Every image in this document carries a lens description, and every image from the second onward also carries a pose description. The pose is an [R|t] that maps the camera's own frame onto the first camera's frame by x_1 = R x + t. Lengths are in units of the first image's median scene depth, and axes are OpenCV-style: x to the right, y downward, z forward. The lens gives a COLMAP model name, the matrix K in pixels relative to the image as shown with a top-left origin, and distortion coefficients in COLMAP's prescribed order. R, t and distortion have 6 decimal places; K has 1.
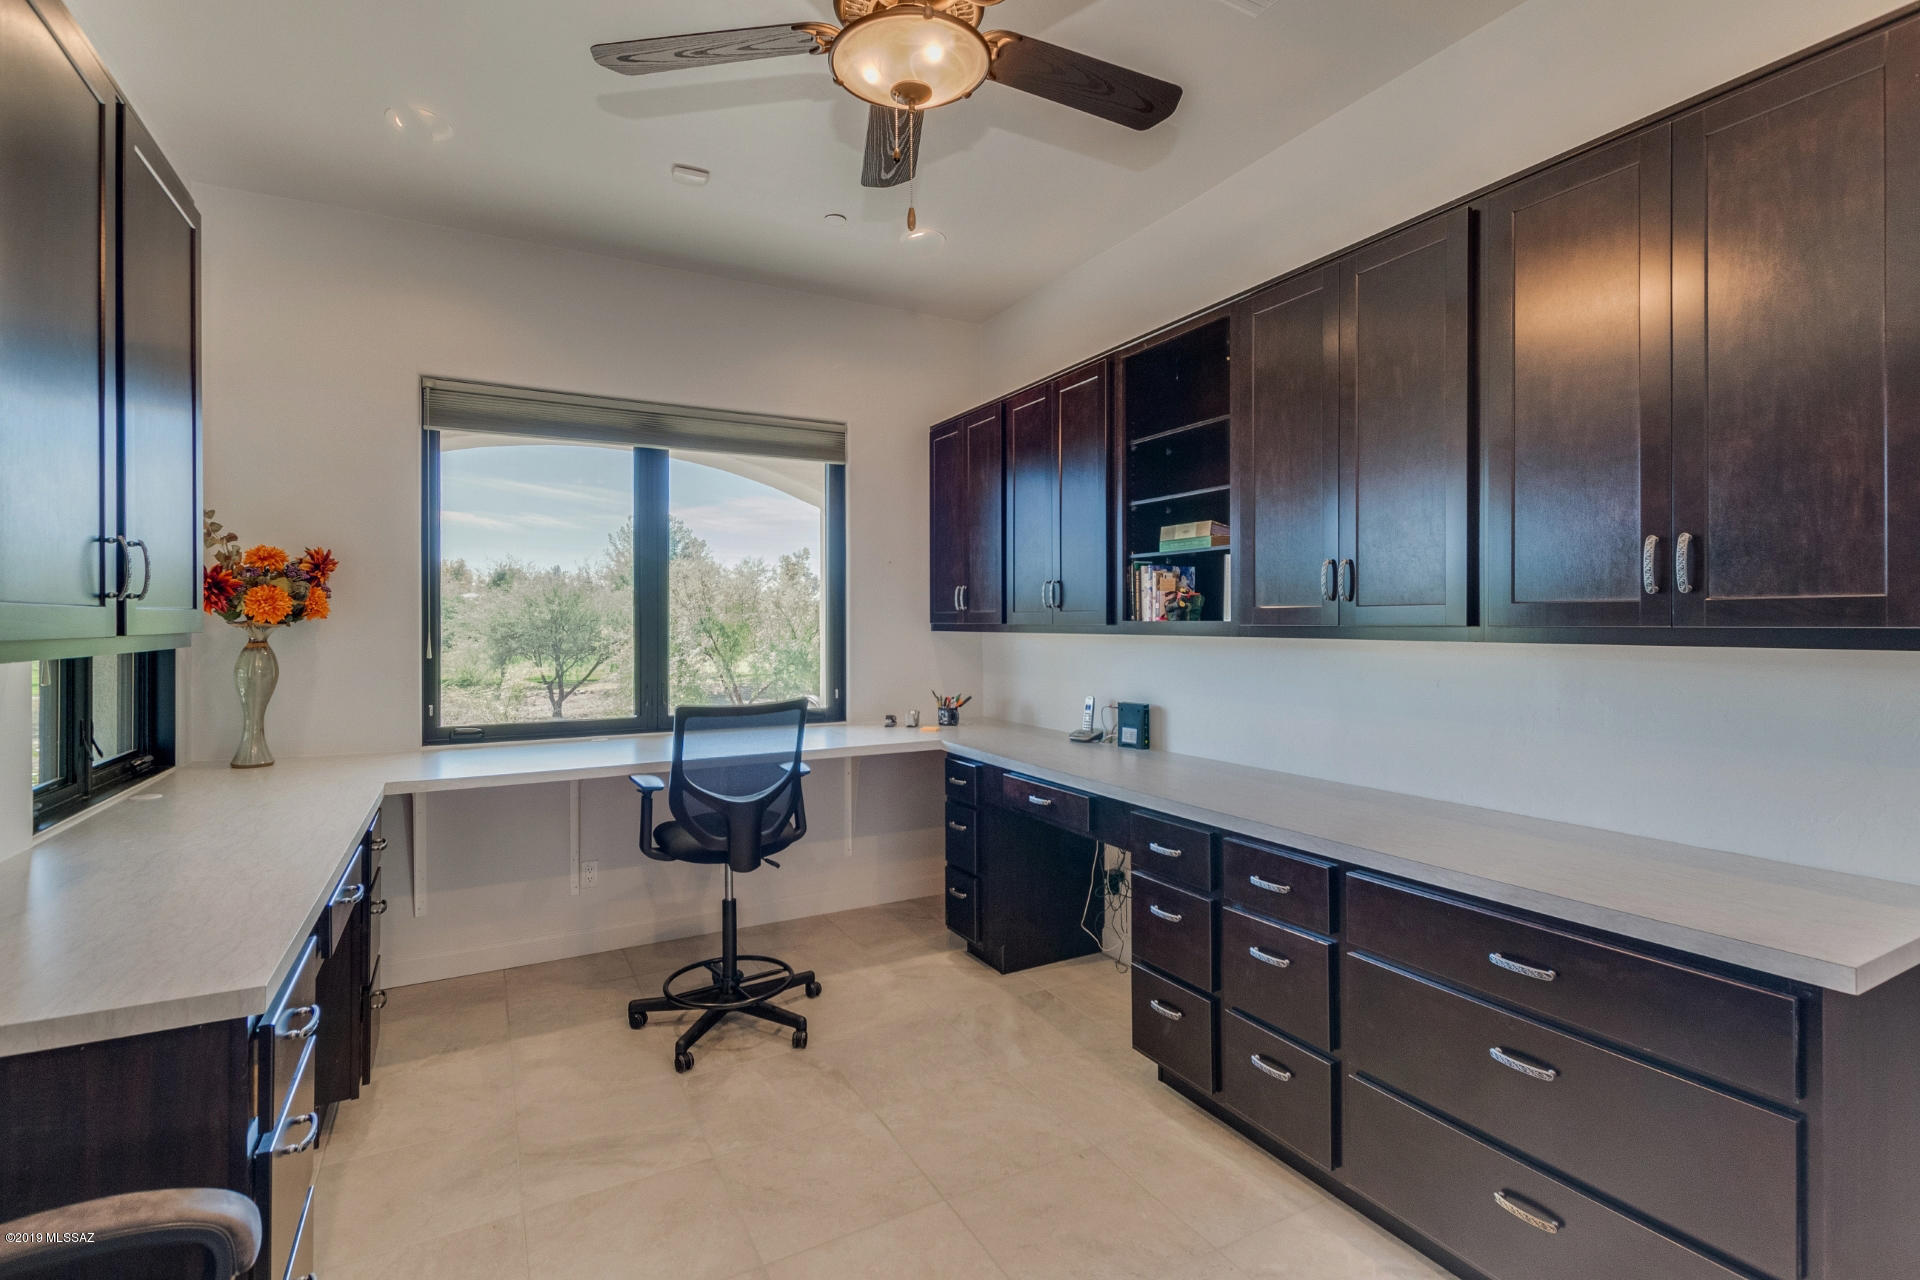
lens RADIAL K [[886.8, 0, 963.6], [0, 886.8, 624.4], [0, 0, 1]] dist [0.001565, -0.000615]
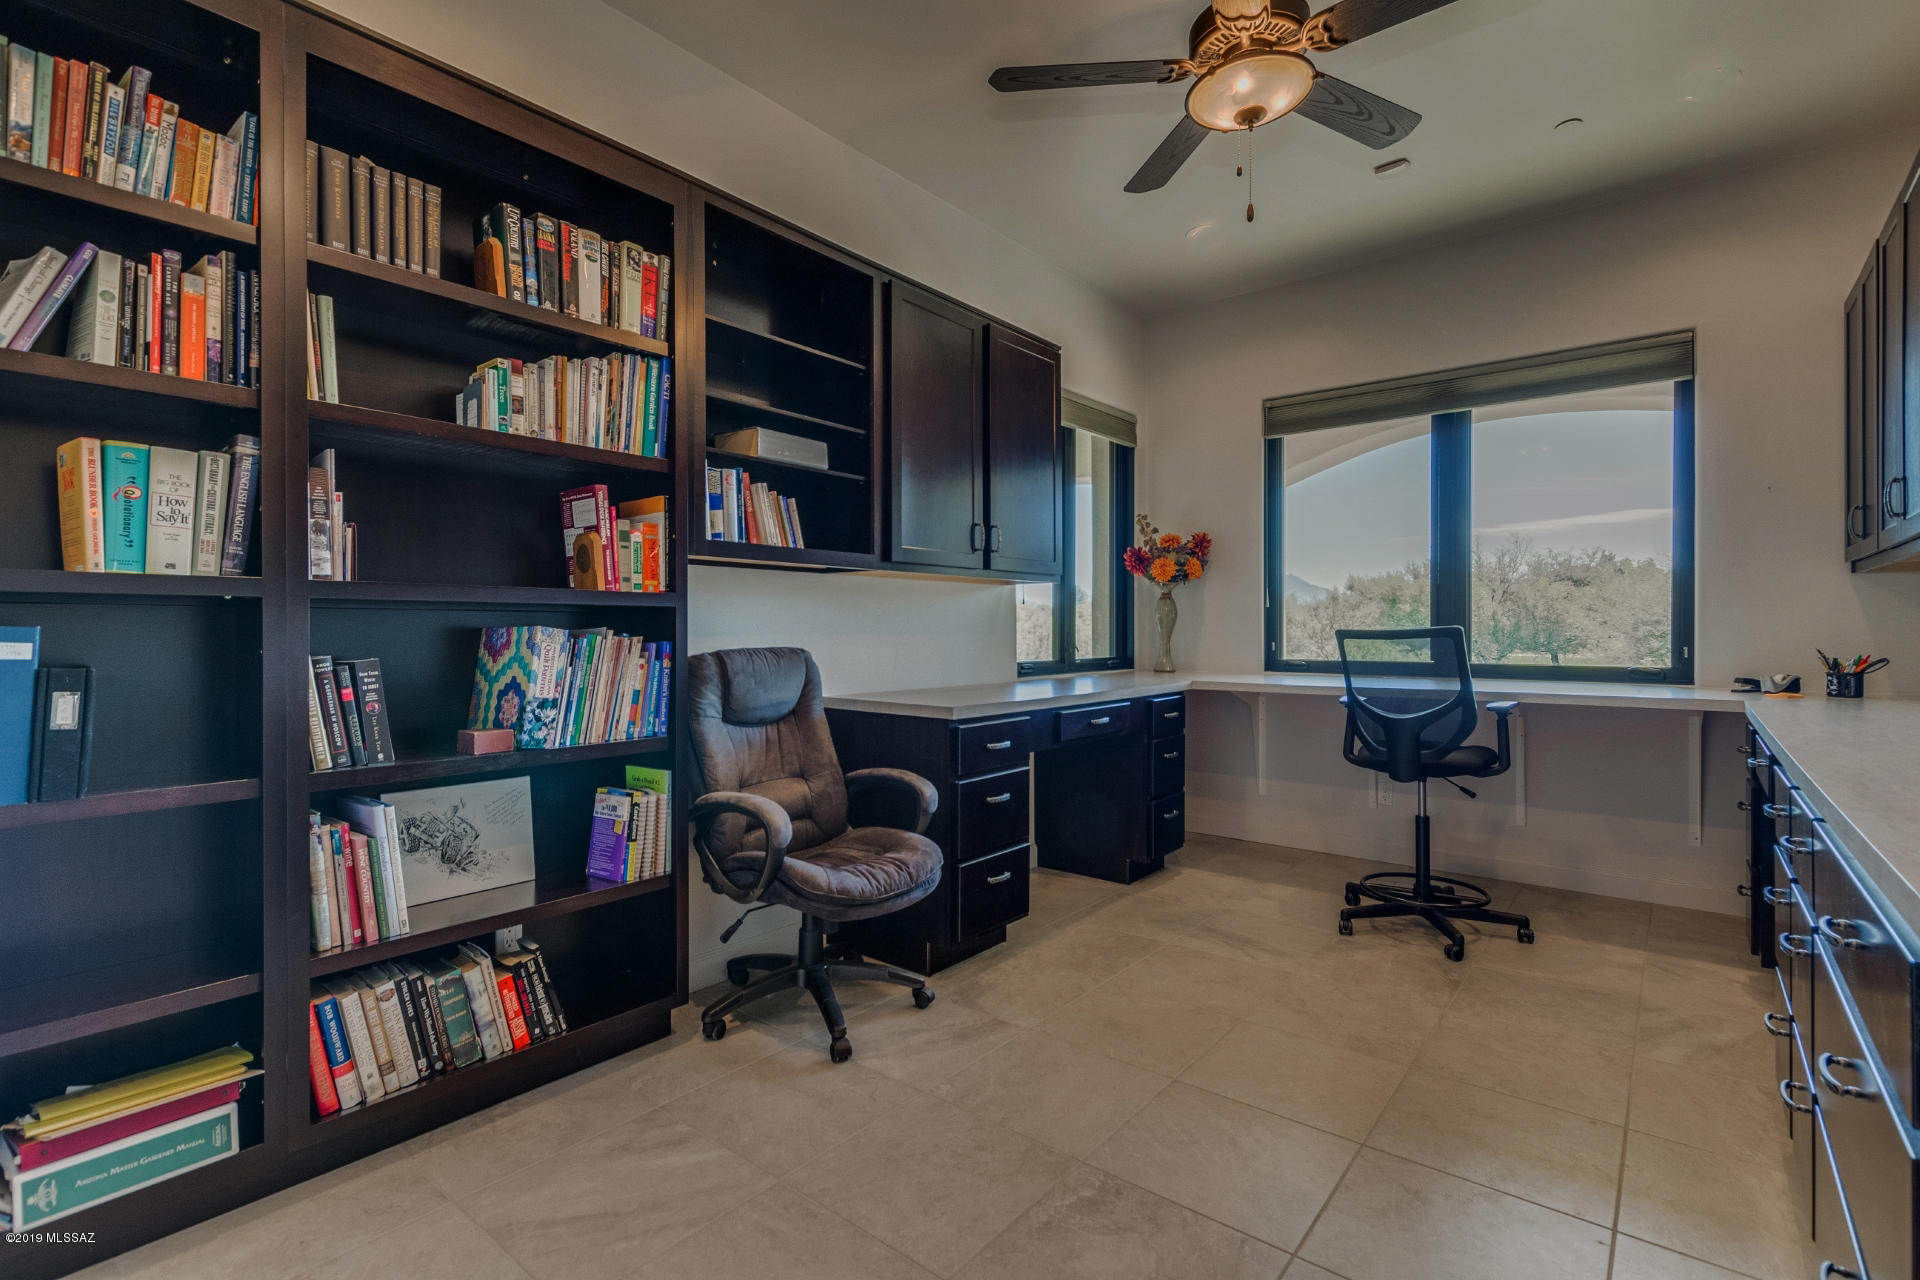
lens RADIAL K [[886.8, 0, 958.0], [0, 886.8, 634.4], [0, 0, 1]] dist [0.001565, -0.000615]
pose [[0.371543, 0.007614, -0.928384, 0.534615], [-0.002548, 0.999971, 0.007182, 0.079602], [0.928412, -0.000302, 0.371552, 0.059753]]
